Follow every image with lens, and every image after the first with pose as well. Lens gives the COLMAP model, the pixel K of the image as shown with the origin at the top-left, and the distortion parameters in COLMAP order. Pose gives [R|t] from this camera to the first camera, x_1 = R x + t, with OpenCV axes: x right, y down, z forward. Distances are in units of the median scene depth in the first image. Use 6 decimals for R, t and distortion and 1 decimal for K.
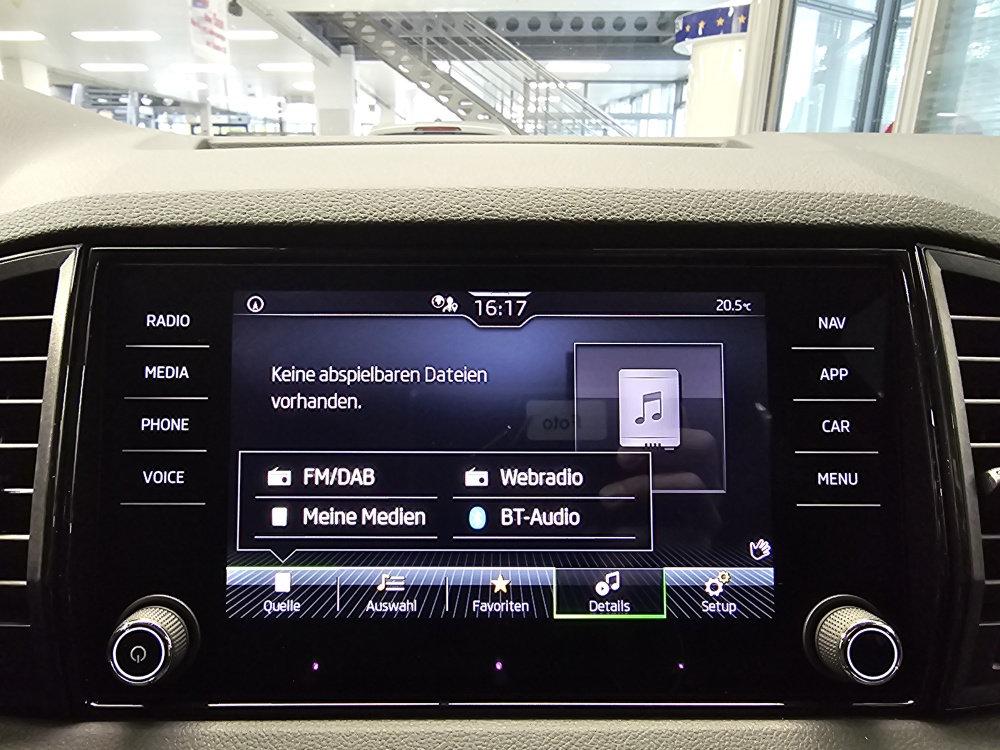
lens RADIAL K [[667.7, 0, 453.5], [0, 667.7, 371.2], [0, 0, 1]] dist [0.001006, -0.002225]
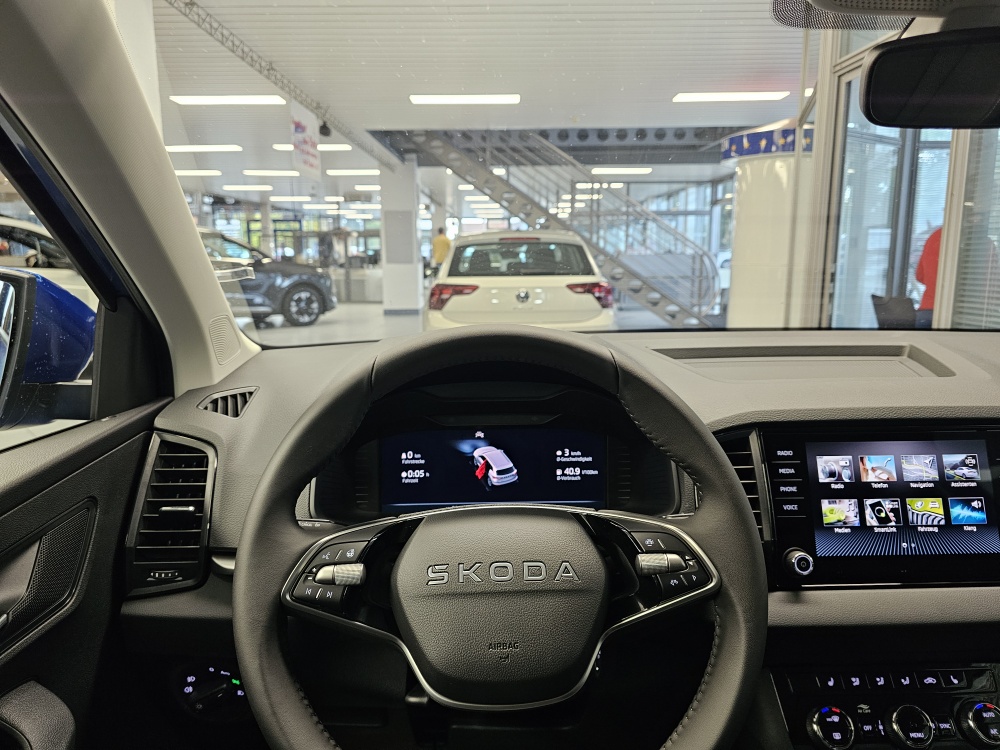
lens RADIAL K [[677.9, 0, 495.8], [0, 677.9, 368.4], [0, 0, 1]] dist [0.032153, -0.040008]
pose [[0.999716, -0.012467, 0.020318, -1.759829], [0.014912, 0.992042, -0.125022, -0.089668], [-0.018598, 0.125290, 0.991946, -1.992758]]
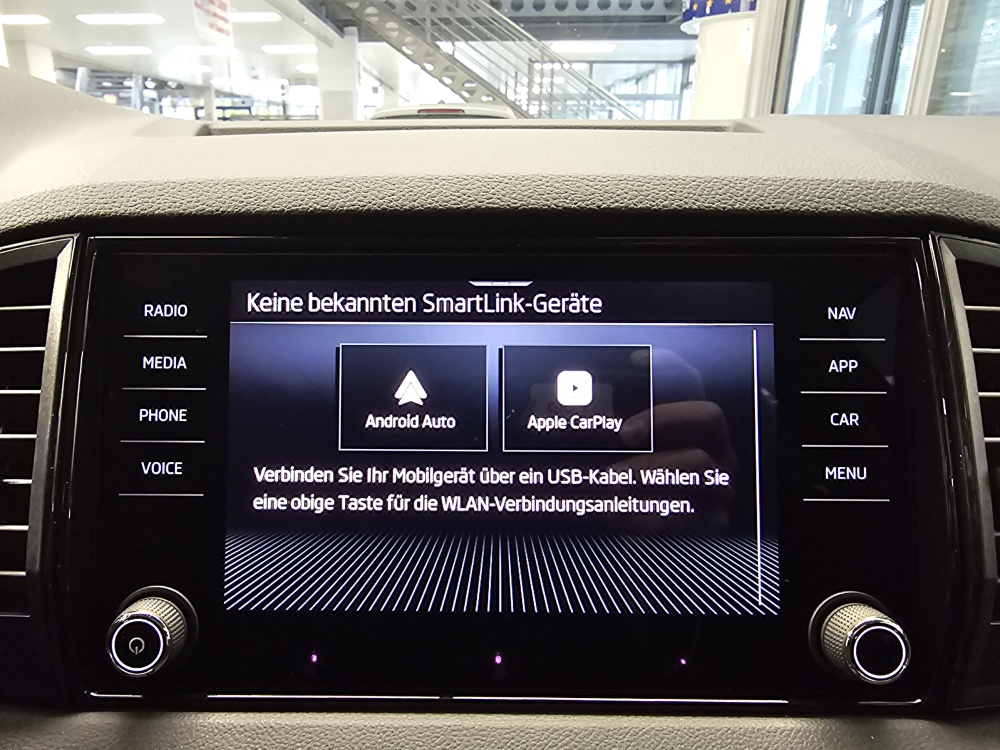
lens RADIAL K [[667.7, 0, 444.5], [0, 667.7, 364.3], [0, 0, 1]] dist [0.001006, -0.002225]
pose [[0.999833, 0.002214, -0.018160, 0.005138], [-0.001943, 0.999887, 0.014926, -0.011562], [0.018191, -0.014888, 0.999724, 0.014171]]
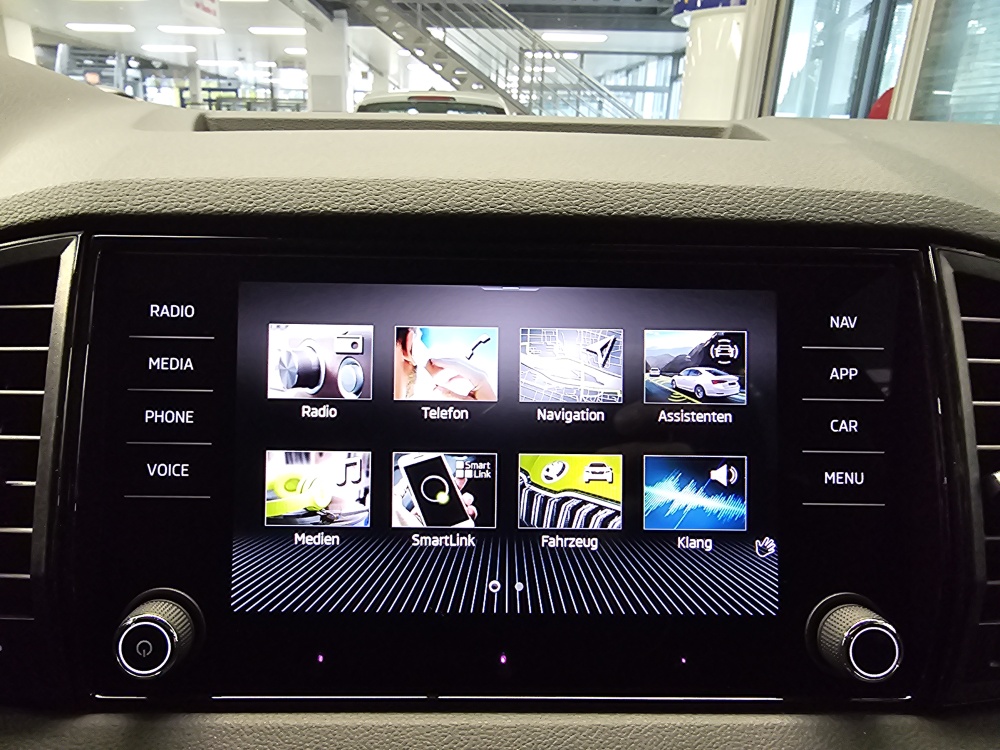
lens RADIAL K [[667.7, 0, 453.7], [0, 667.7, 366.6], [0, 0, 1]] dist [0.001006, -0.002225]
pose [[0.999807, 0.012448, 0.015208, -0.028083], [-0.012967, 0.999320, 0.034516, -0.033300], [-0.014768, -0.034706, 0.999288, 0.011441]]
